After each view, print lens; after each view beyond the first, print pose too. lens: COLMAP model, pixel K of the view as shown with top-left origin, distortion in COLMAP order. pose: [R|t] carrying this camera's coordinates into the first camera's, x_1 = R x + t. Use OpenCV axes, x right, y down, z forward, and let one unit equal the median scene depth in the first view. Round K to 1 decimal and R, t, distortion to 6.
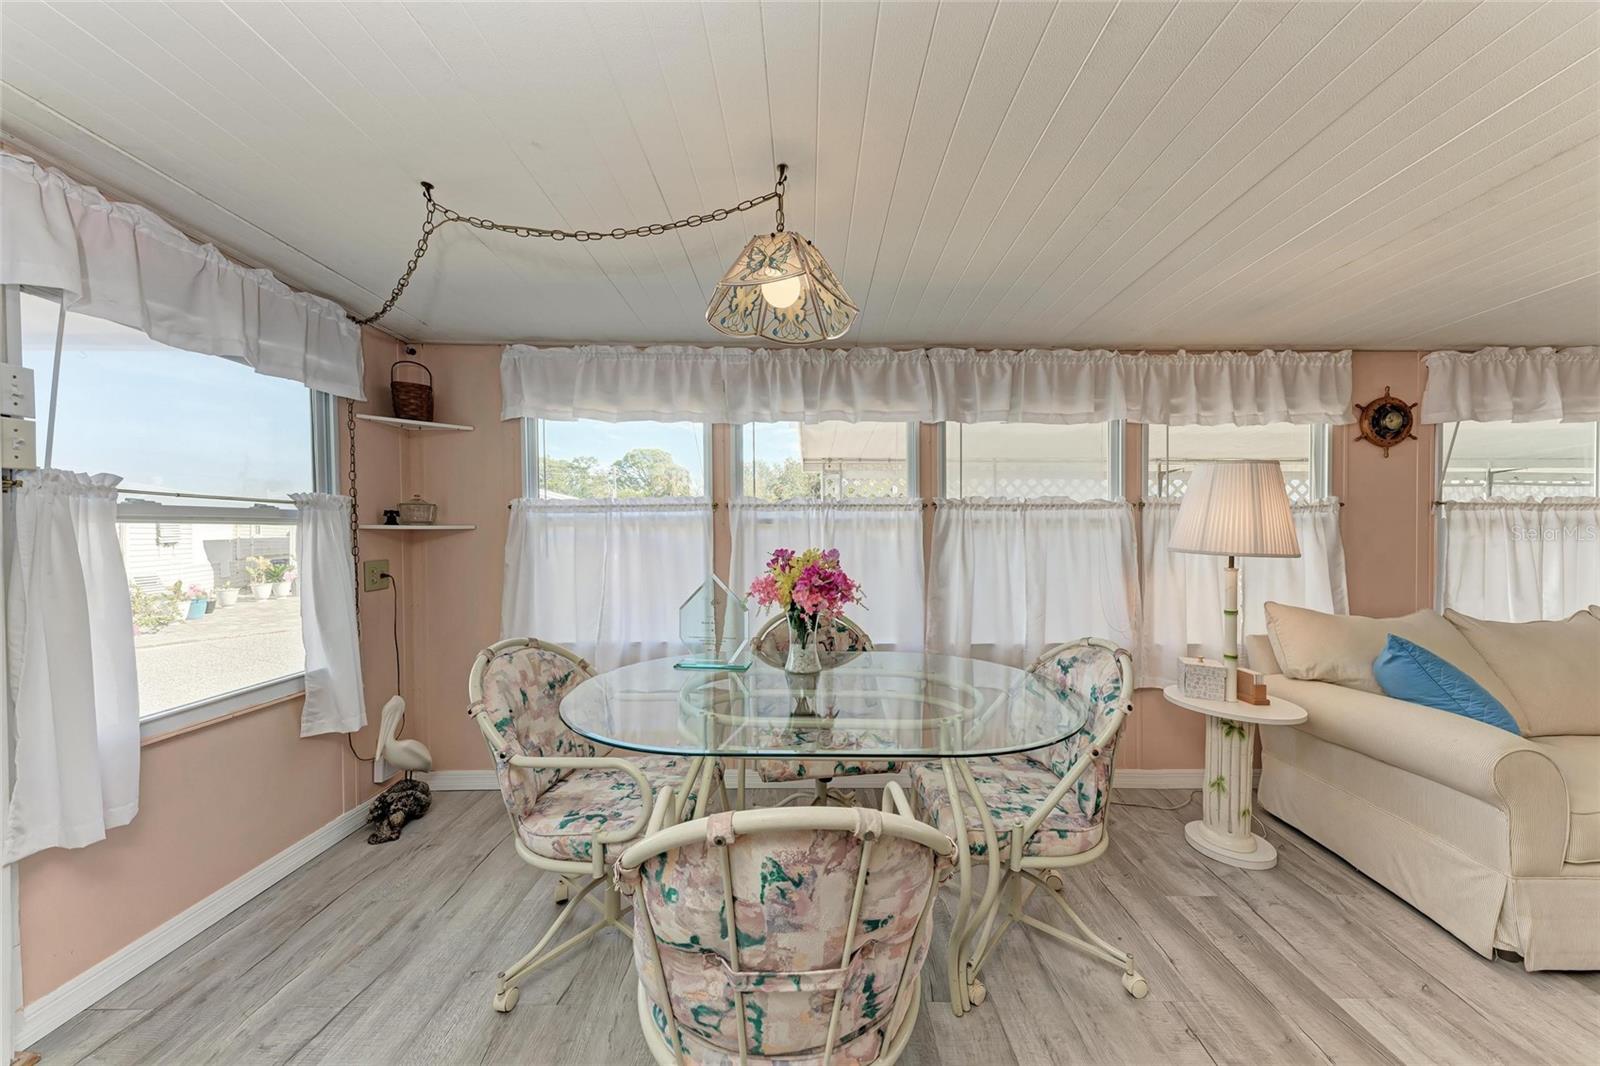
lens RADIAL K [[546.0, 0, 818.2], [0, 546.0, 539.6], [0, 0, 1]] dist [0.015308, -0.003324]
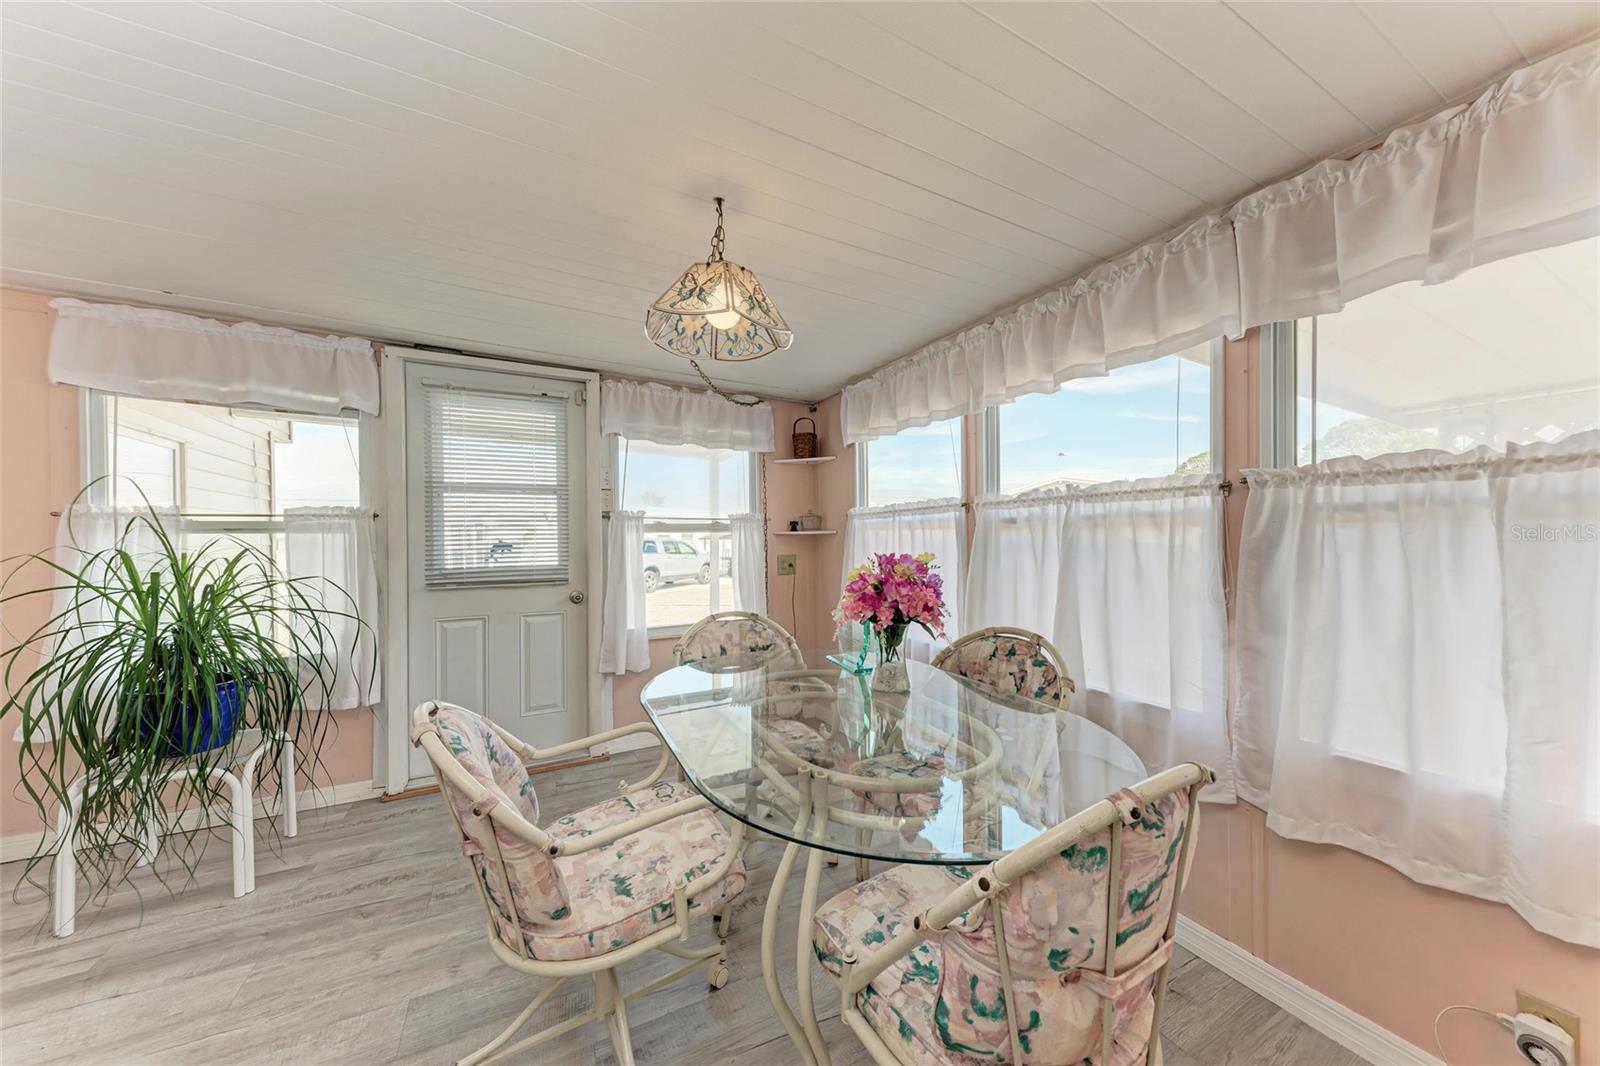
lens RADIAL K [[546.0, 0, 803.0], [0, 546.0, 542.6], [0, 0, 1]] dist [0.015308, -0.003324]
pose [[0.441230, 0.005429, -0.897378, 0.576590], [-0.004782, 0.999982, 0.003699, -0.001864], [0.897382, 0.002659, 0.441247, 0.386233]]
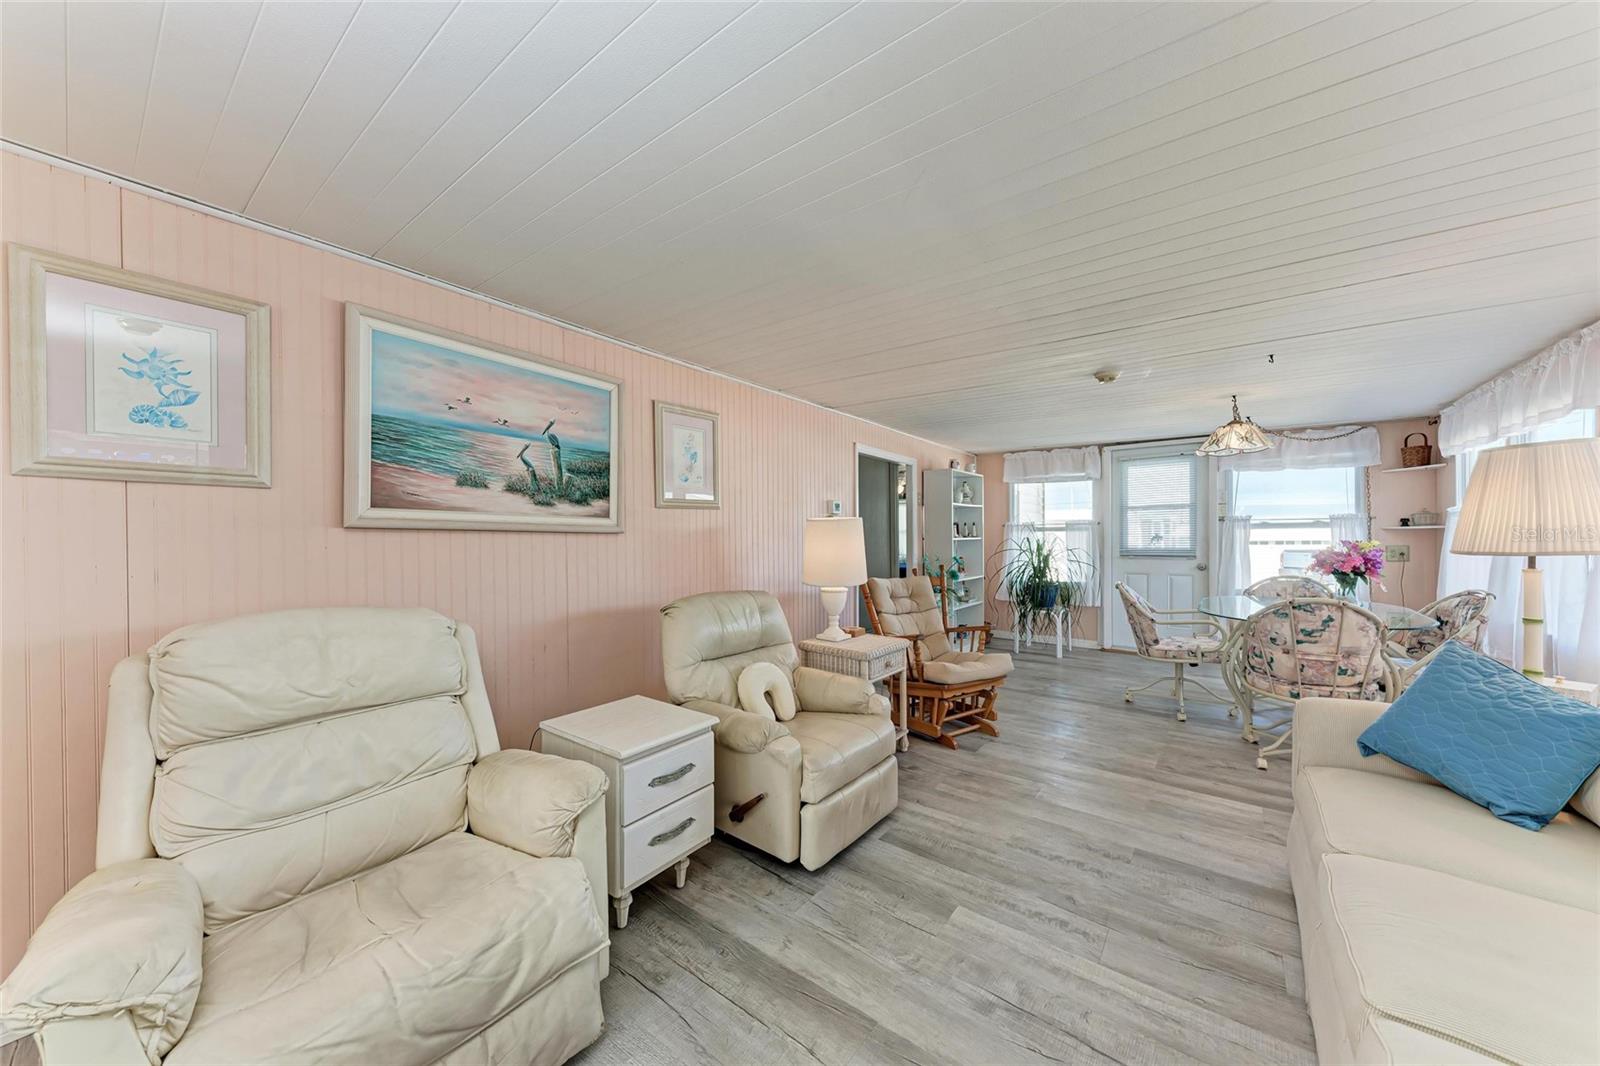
lens RADIAL K [[546.0, 0, 809.6], [0, 546.0, 539.5], [0, 0, 1]] dist [0.015308, -0.003324]
pose [[-0.614820, 0.008586, -0.788620, 1.951668], [-0.001396, 0.999927, 0.011975, -0.002614], [0.788666, 0.008463, -0.614764, 0.593285]]
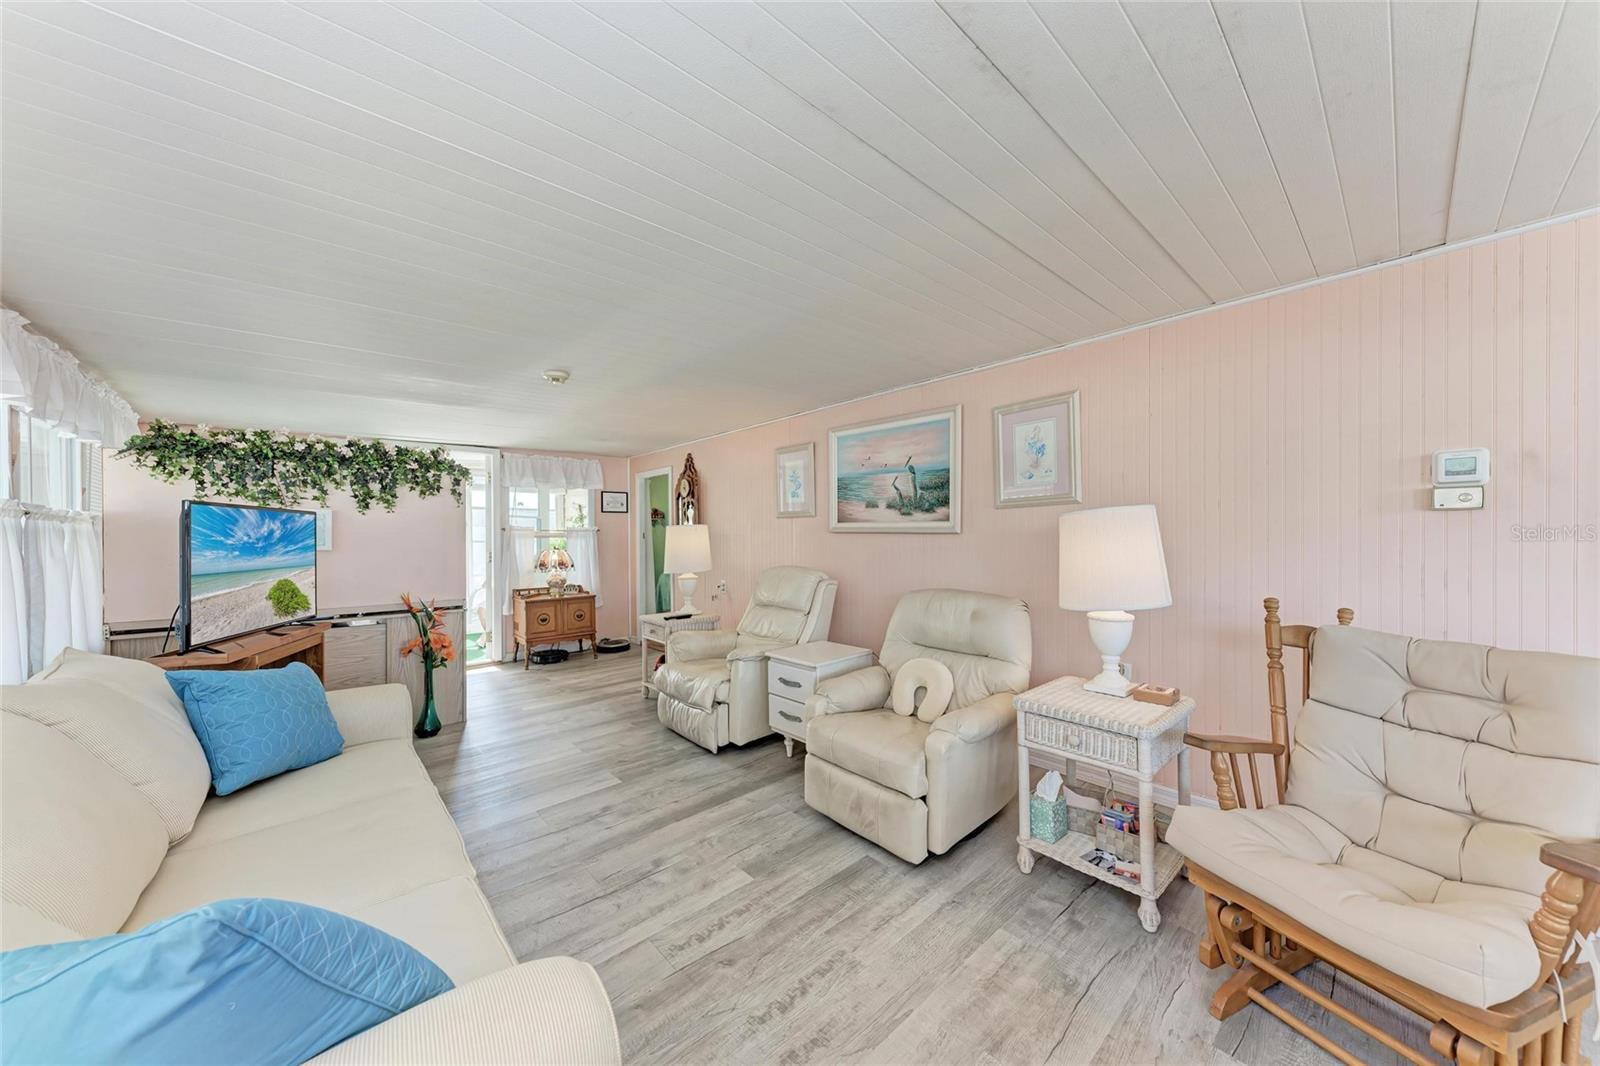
lens RADIAL K [[546.0, 0, 803.8], [0, 546.0, 539.4], [0, 0, 1]] dist [0.015308, -0.003324]
pose [[-0.664875, 0.003956, 0.746945, 0.525370], [0.017630, 0.999791, 0.010398, -0.007189], [-0.746747, 0.020082, -0.664805, 0.780749]]
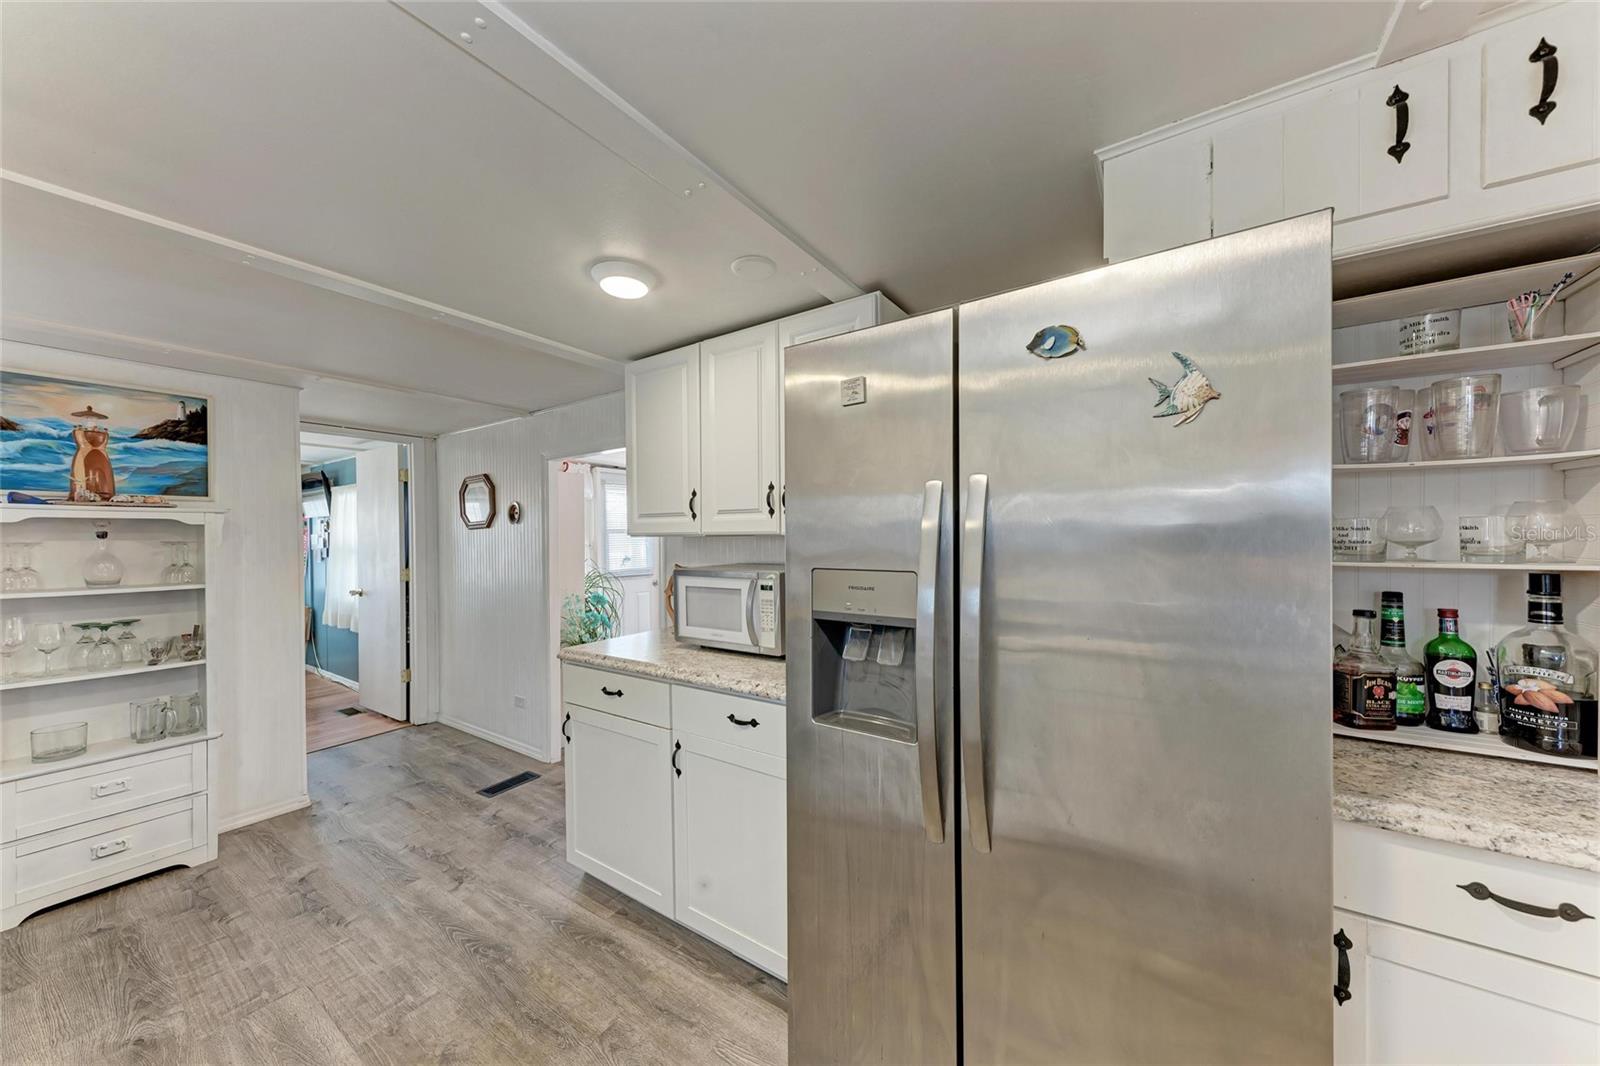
lens RADIAL K [[546.0, 0, 804.2], [0, 546.0, 543.2], [0, 0, 1]] dist [0.015308, -0.003324]
pose [[0.817591, 0.002174, -0.575795, 1.288119], [-0.002328, 0.999997, 0.000470, -0.064768], [0.575794, 0.000956, 0.817594, -1.272326]]
